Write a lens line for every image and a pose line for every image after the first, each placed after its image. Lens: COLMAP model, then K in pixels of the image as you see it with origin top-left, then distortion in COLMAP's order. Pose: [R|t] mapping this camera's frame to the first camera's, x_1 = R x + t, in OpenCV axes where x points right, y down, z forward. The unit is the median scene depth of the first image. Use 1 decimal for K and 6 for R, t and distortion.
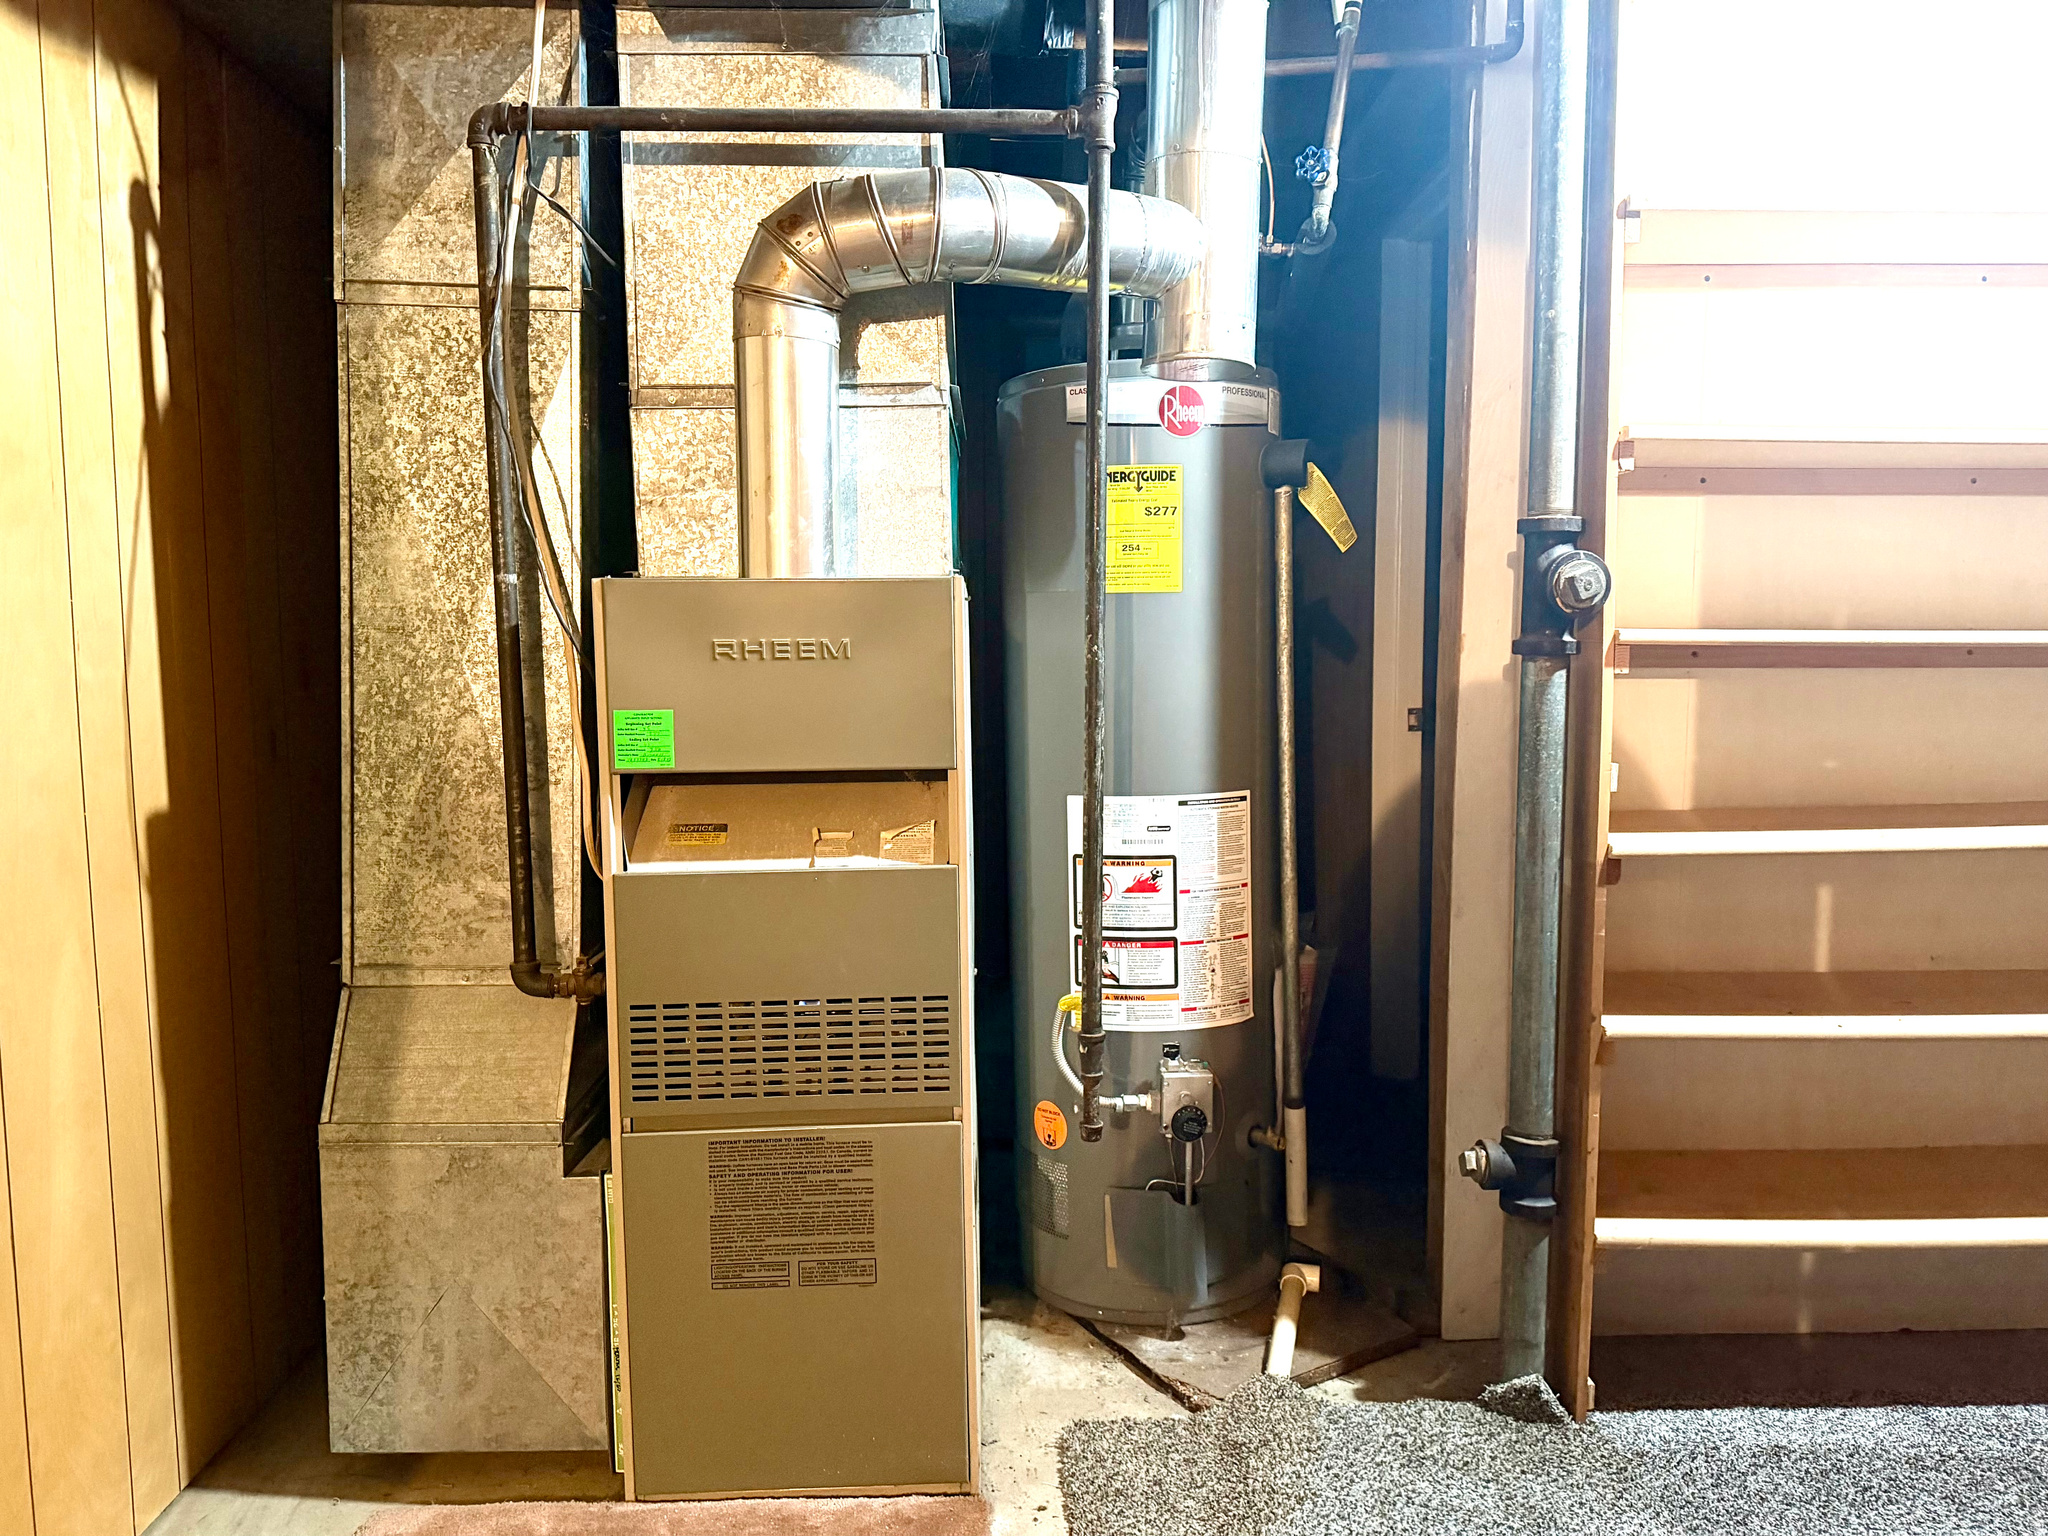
lens RADIAL K [[1455.6, 0, 1023.4], [0, 1455.6, 761.7], [0, 0, 1]] dist [0.078874, -0.079749]
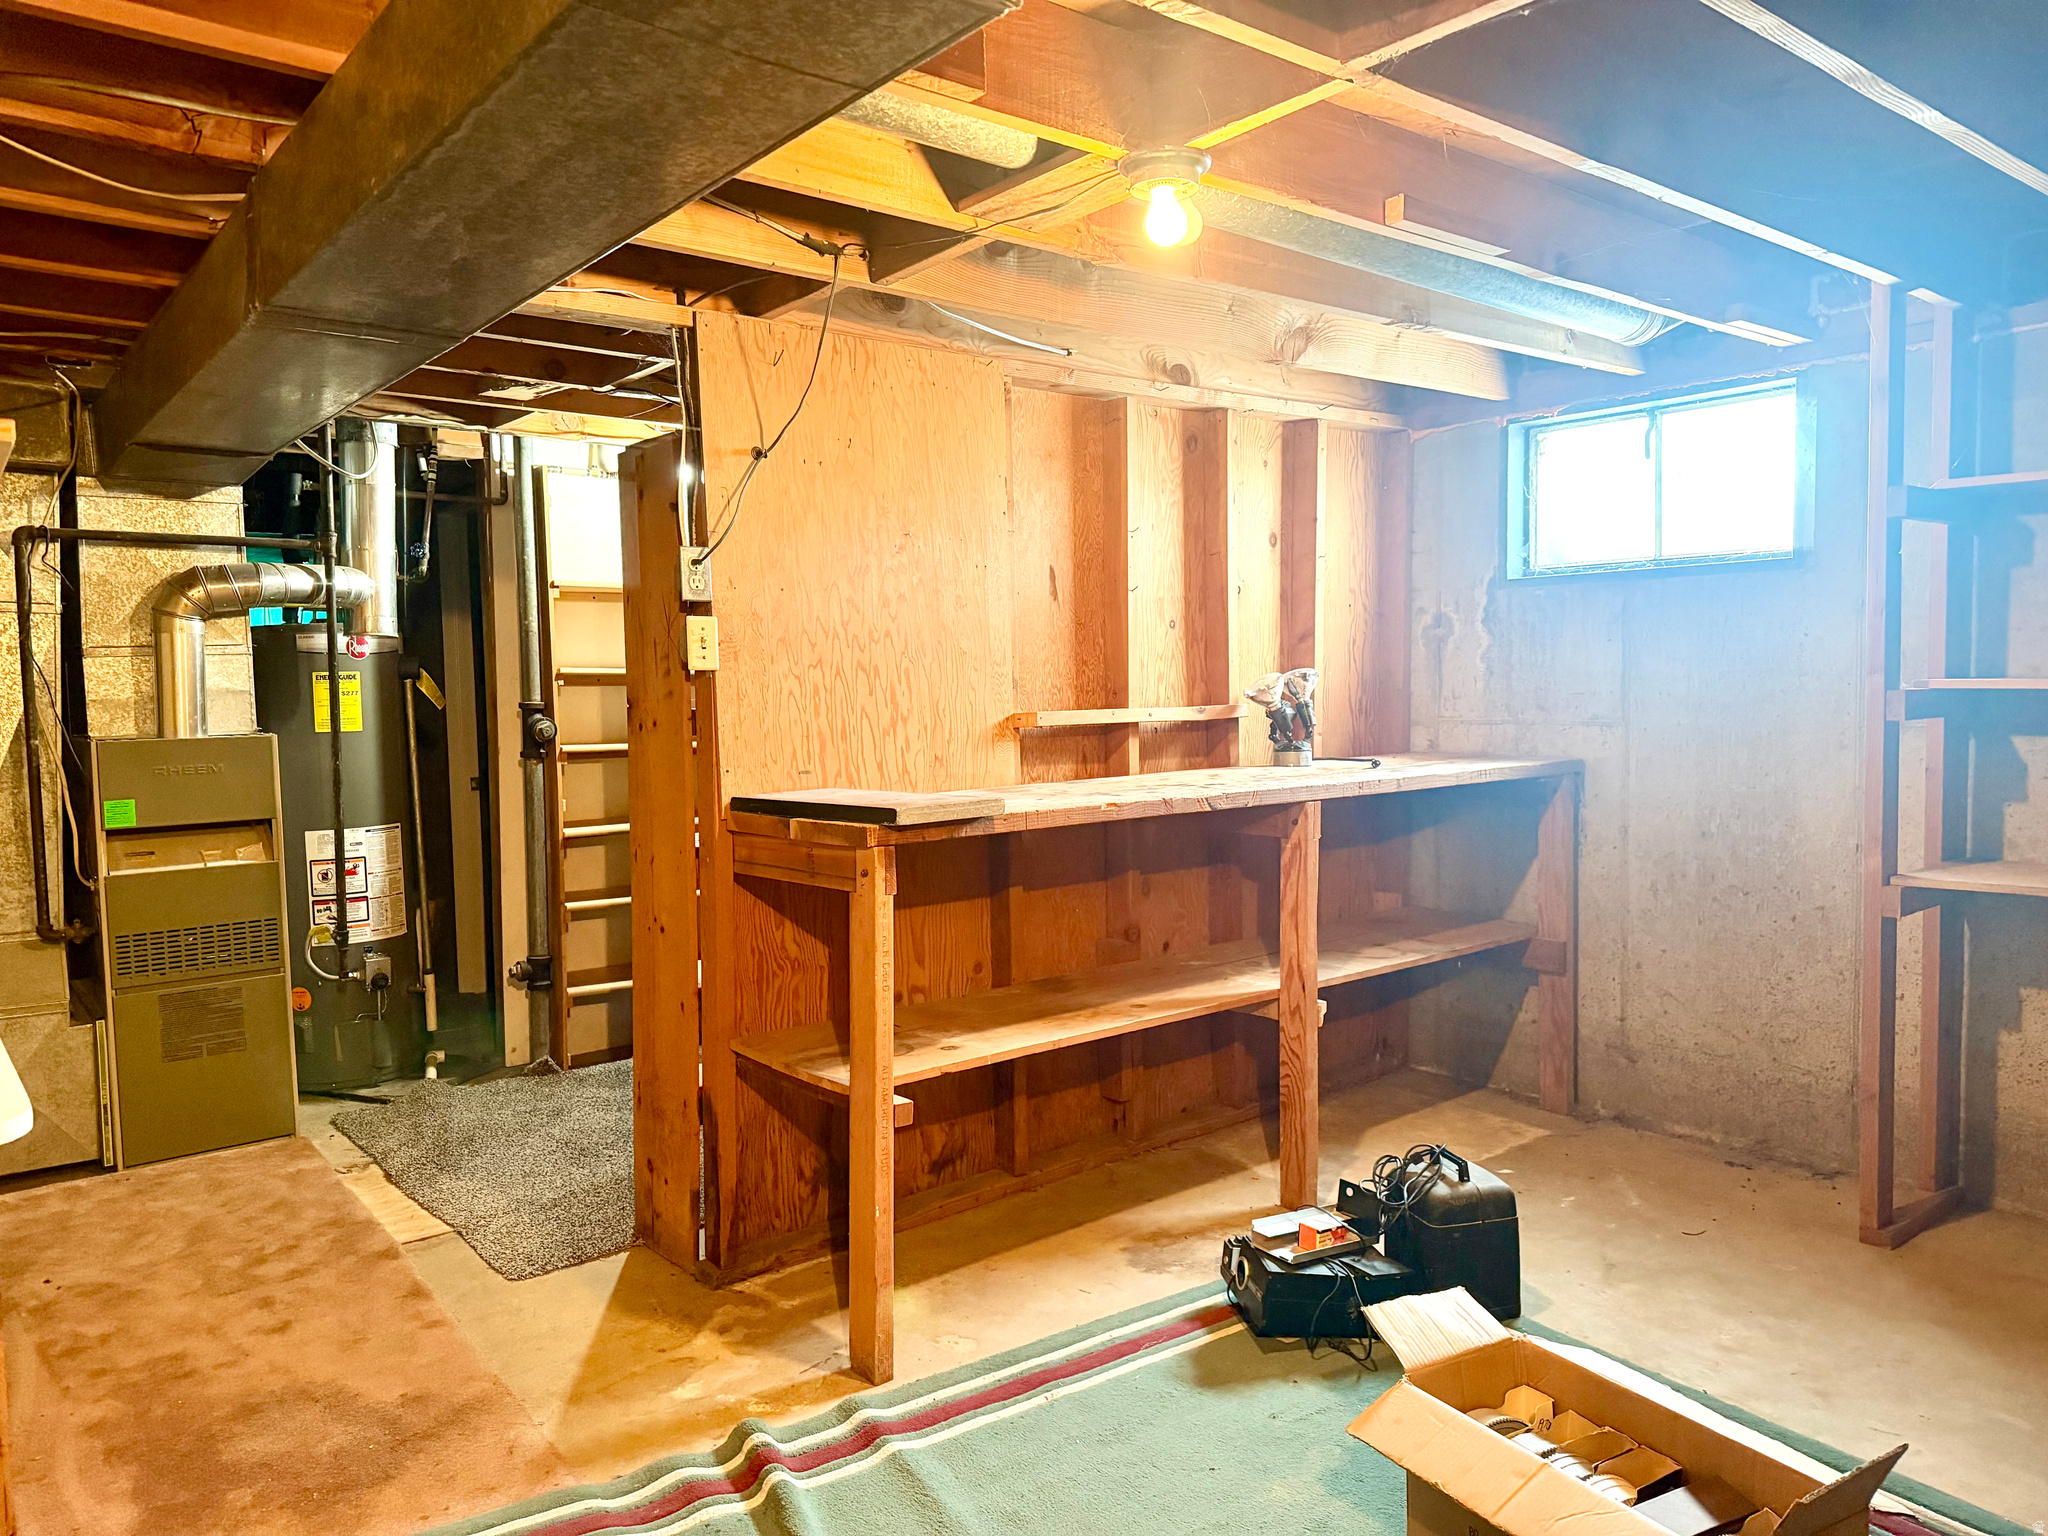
lens RADIAL K [[1455.6, 0, 1023.4], [0, 1455.6, 761.7], [0, 0, 1]] dist [0.078874, -0.079749]
pose [[0.803615, -0.041223, 0.593720, -0.455828], [0.066042, 0.997614, -0.020123, 0.039443], [-0.591474, 0.055381, 0.804420, -1.493946]]
